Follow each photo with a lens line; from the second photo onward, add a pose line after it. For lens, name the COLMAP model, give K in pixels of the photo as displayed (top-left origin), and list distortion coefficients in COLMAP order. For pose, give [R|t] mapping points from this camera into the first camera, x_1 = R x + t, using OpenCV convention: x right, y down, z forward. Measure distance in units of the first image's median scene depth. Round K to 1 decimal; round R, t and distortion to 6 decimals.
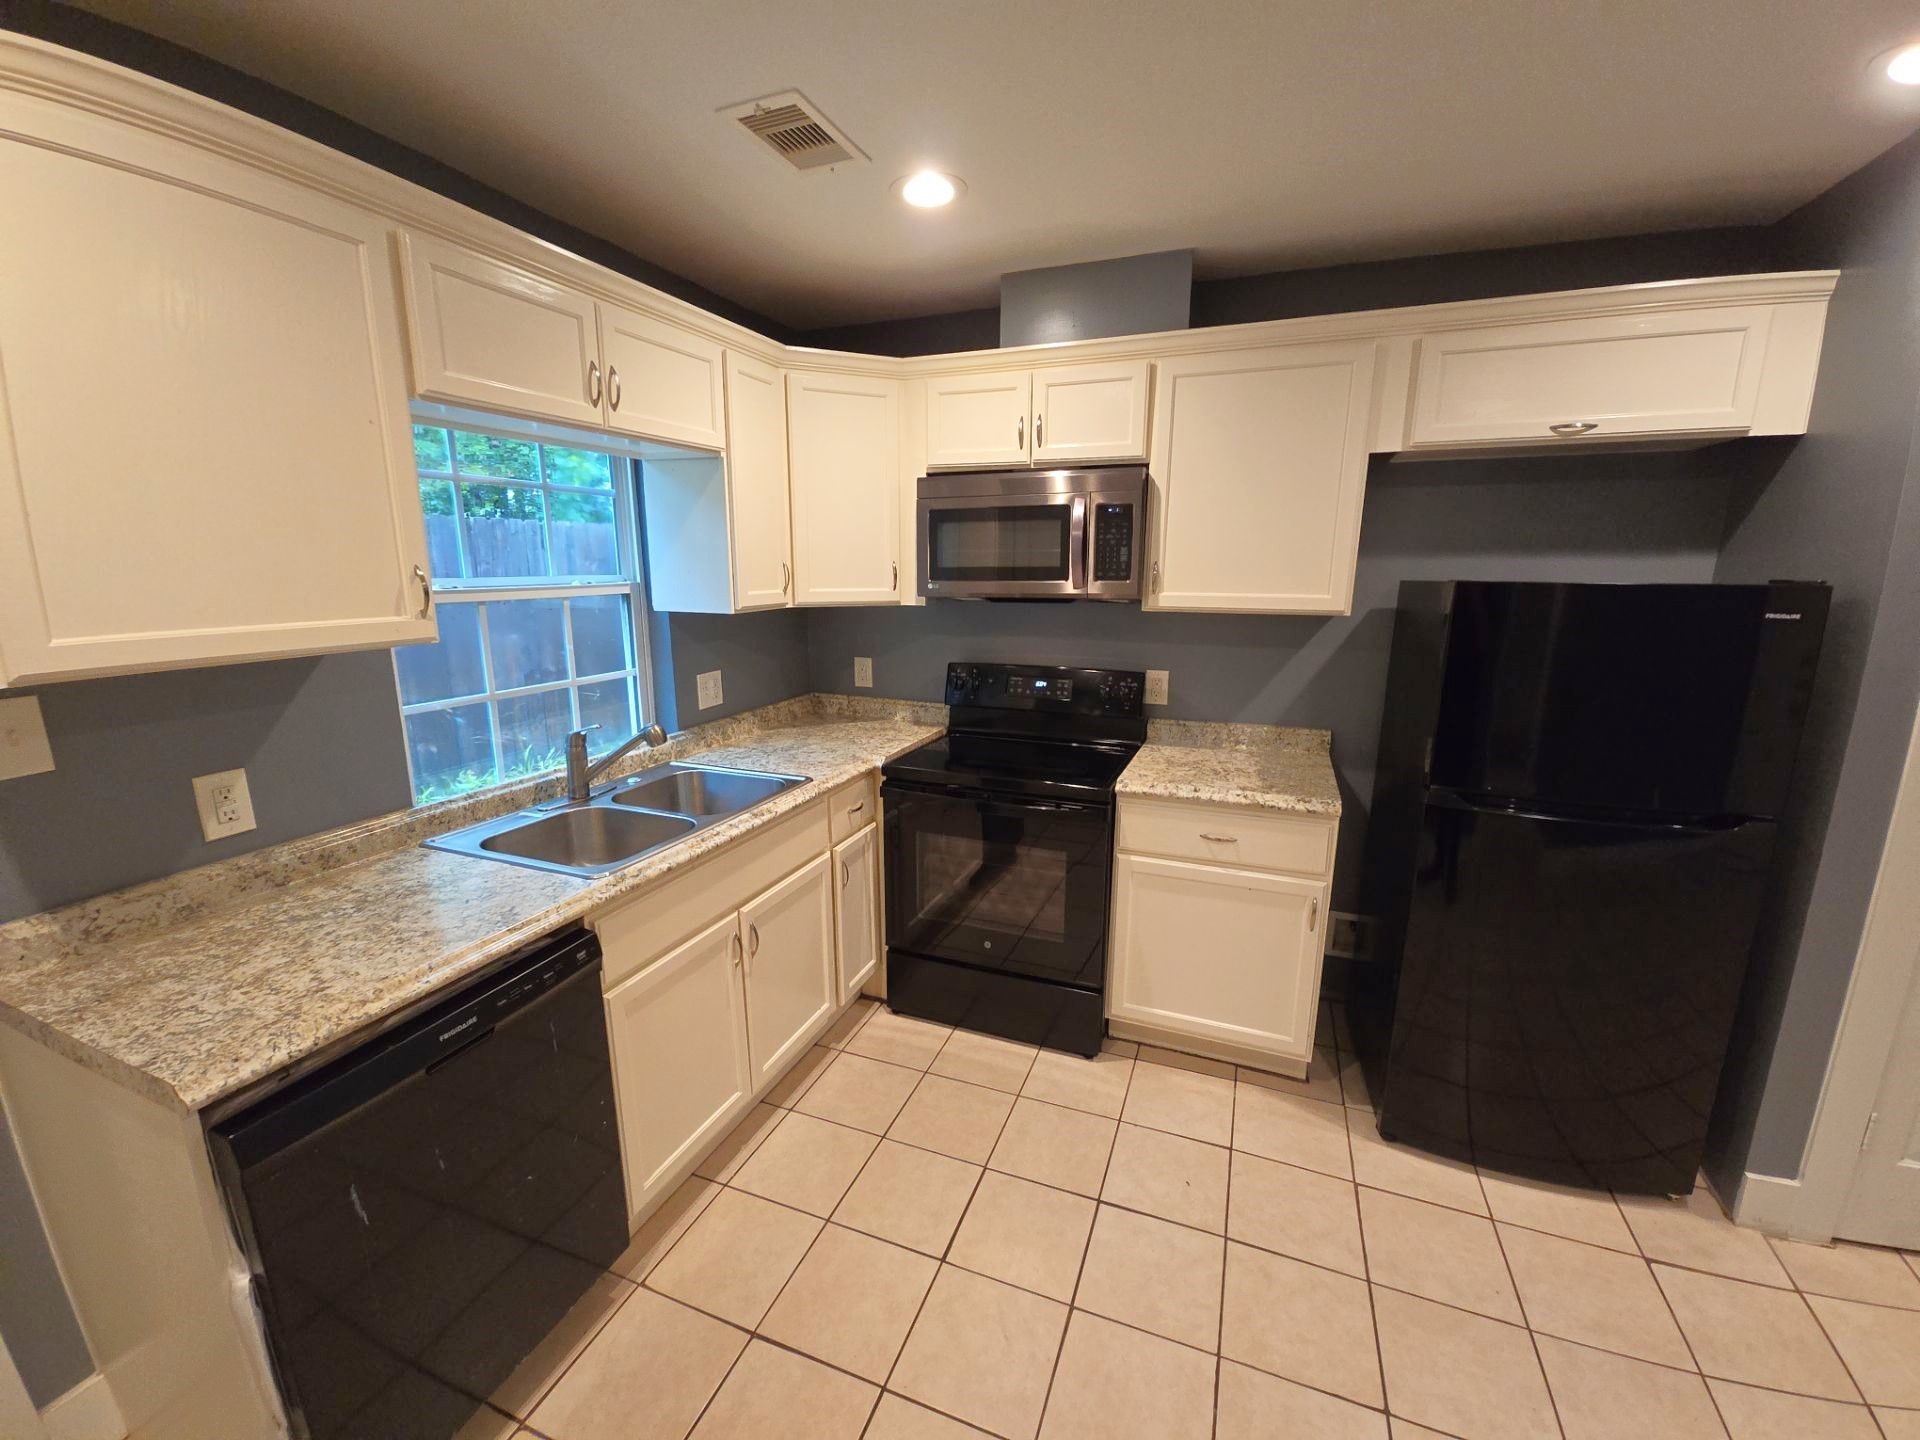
lens RADIAL K [[781.7, 0, 957.6], [0, 781.7, 727.6], [0, 0, 1]] dist [-0.002317, -0.004455]
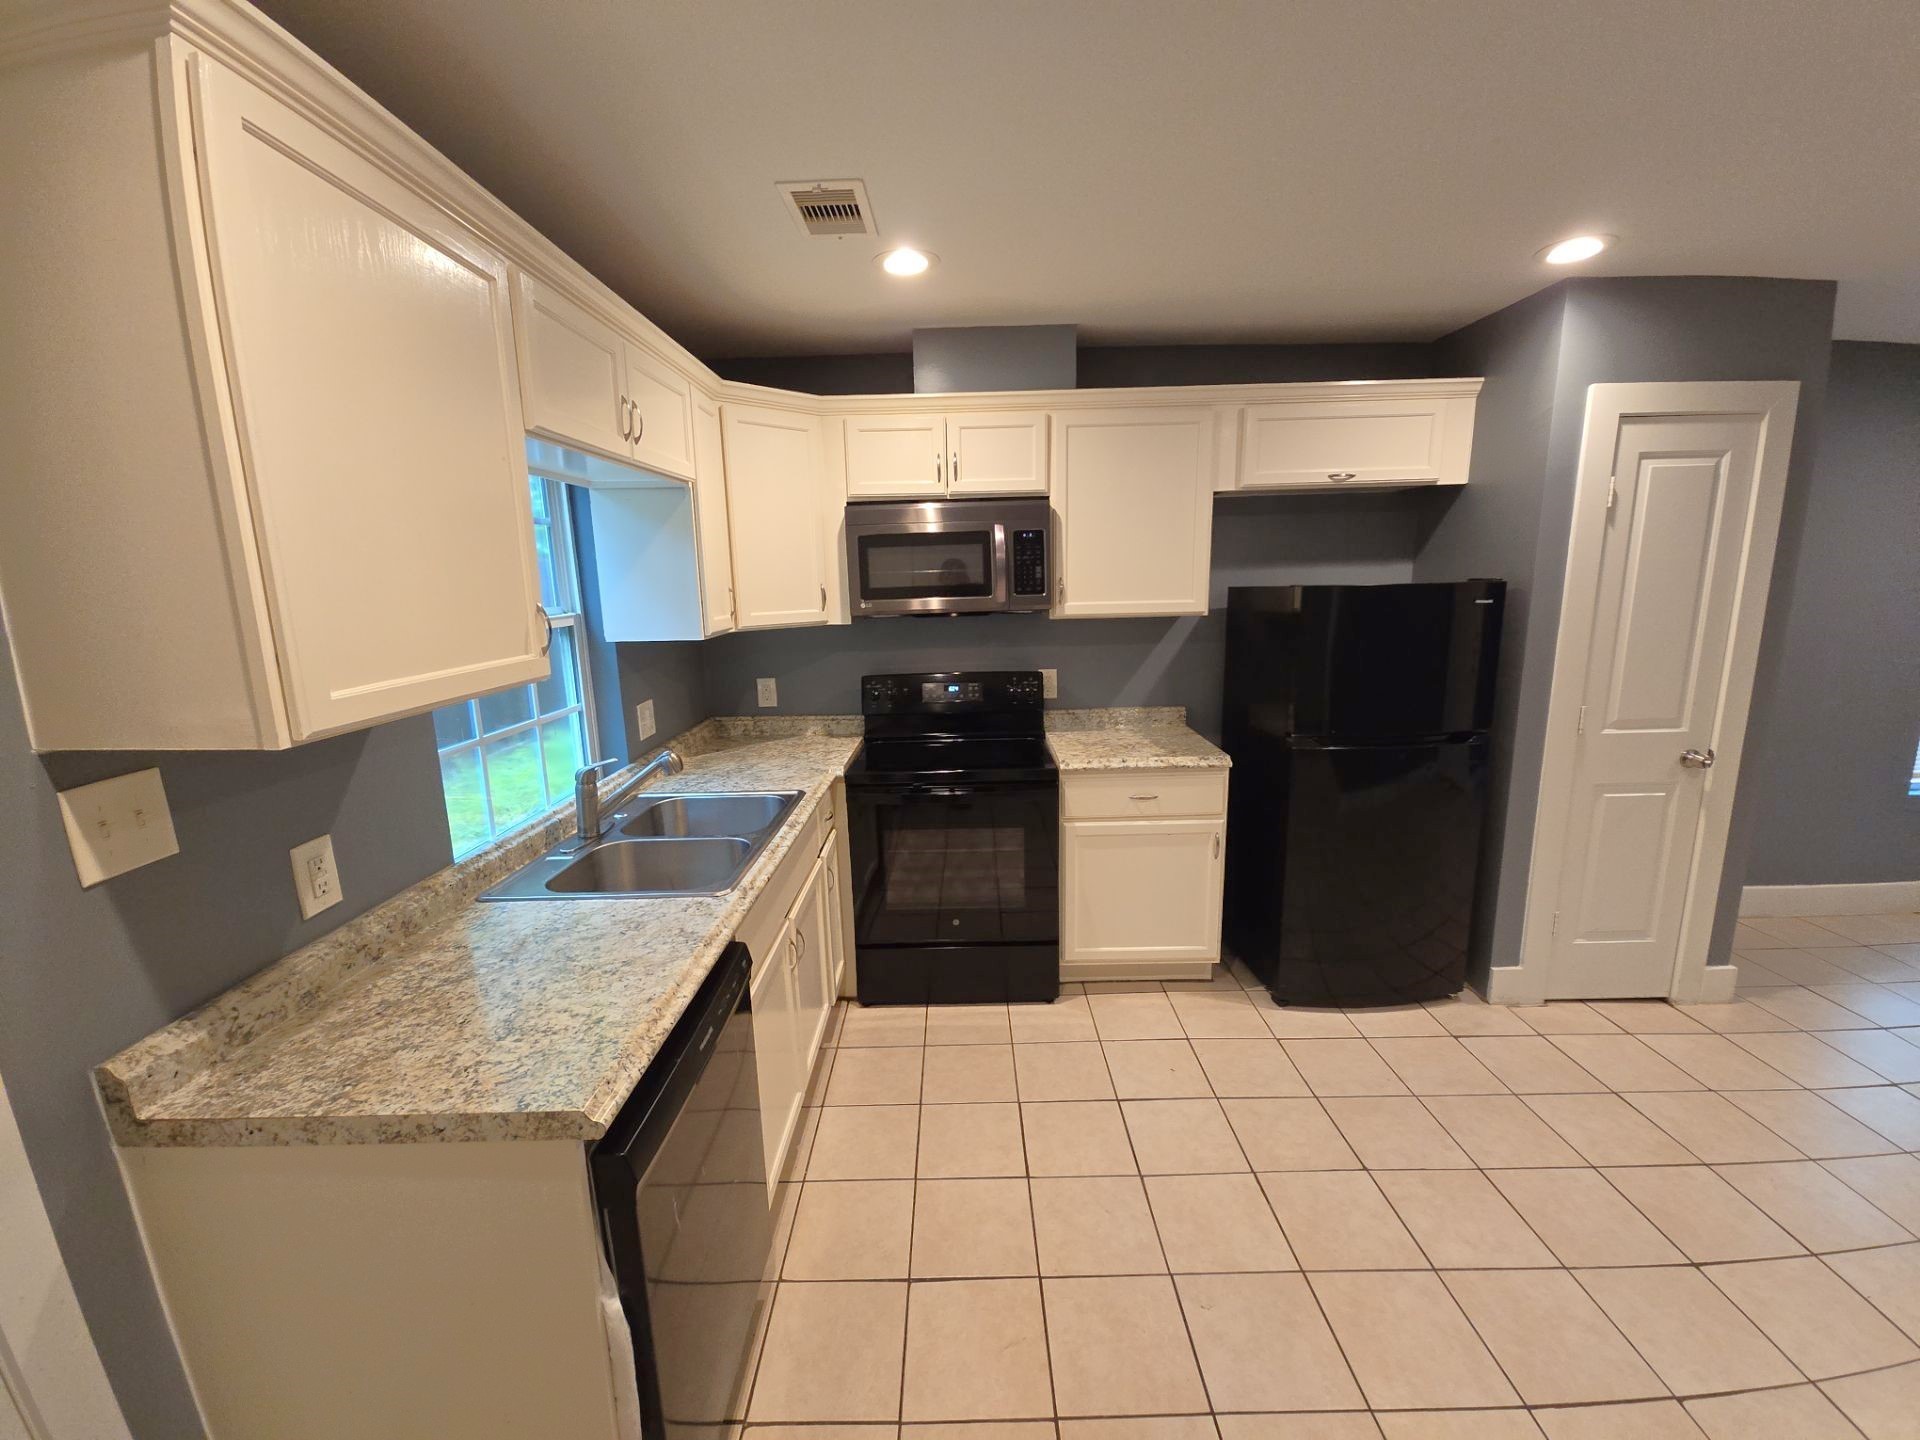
lens RADIAL K [[781.7, 0, 960.7], [0, 781.7, 727.5], [0, 0, 1]] dist [-0.002317, -0.004455]
pose [[0.930935, -0.094122, 0.352847, -0.372336], [0.101148, 0.994870, -0.001481, 0.003071], [-0.350898, 0.037069, 0.935680, -0.069521]]
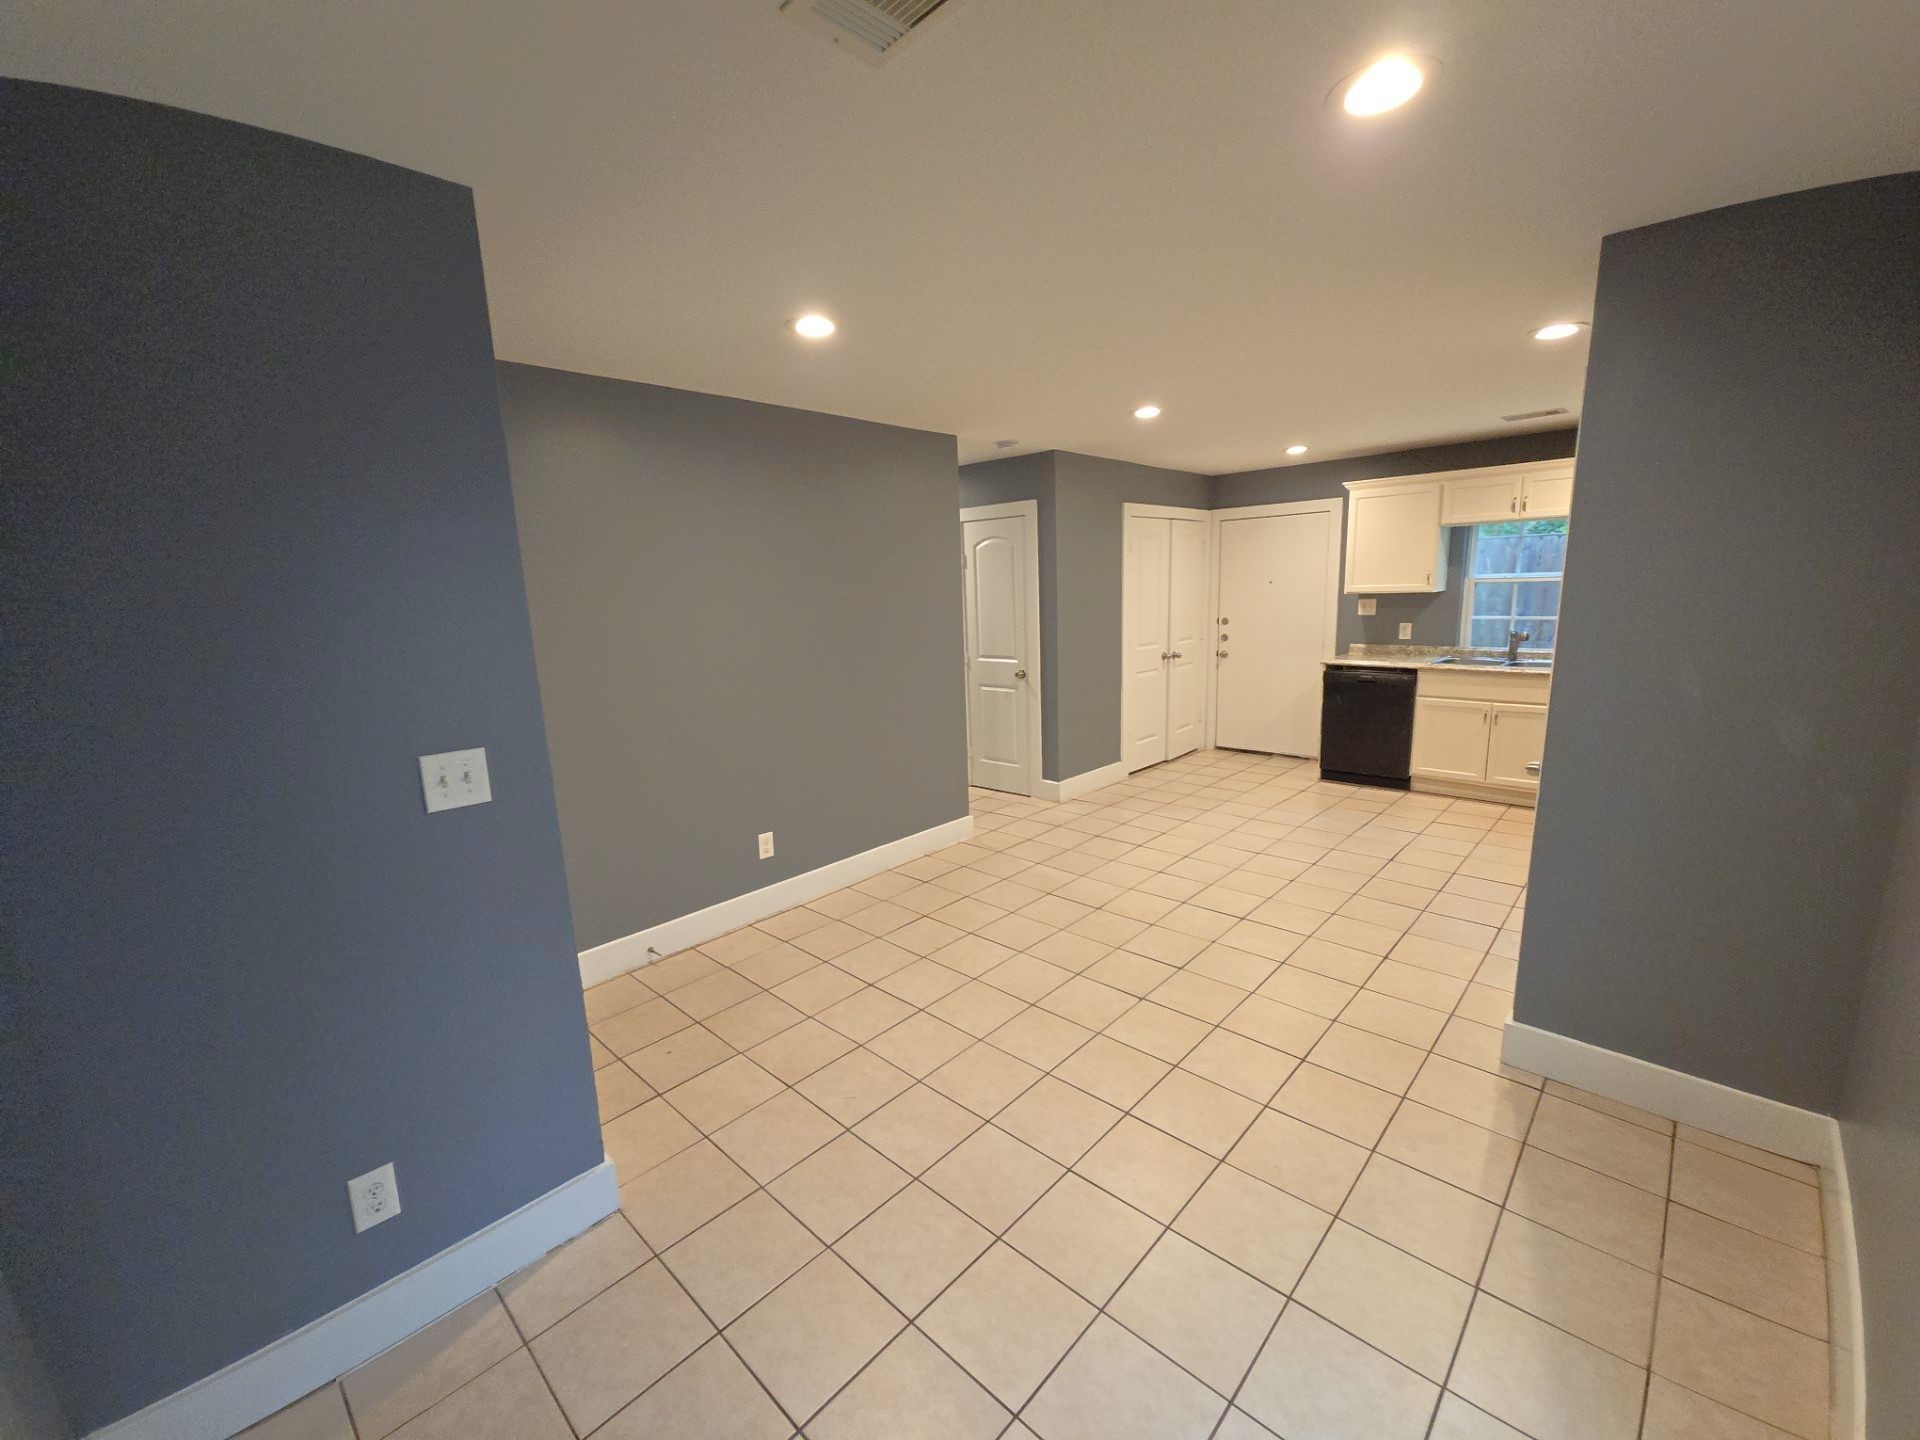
lens RADIAL K [[781.7, 0, 950.8], [0, 781.7, 735.7], [0, 0, 1]] dist [-0.002317, -0.004455]
pose [[-0.387530, 0.185236, -0.903055, 2.479040], [-0.160343, 0.951128, 0.263905, -0.049976], [0.907805, 0.247069, -0.338890, 0.252168]]
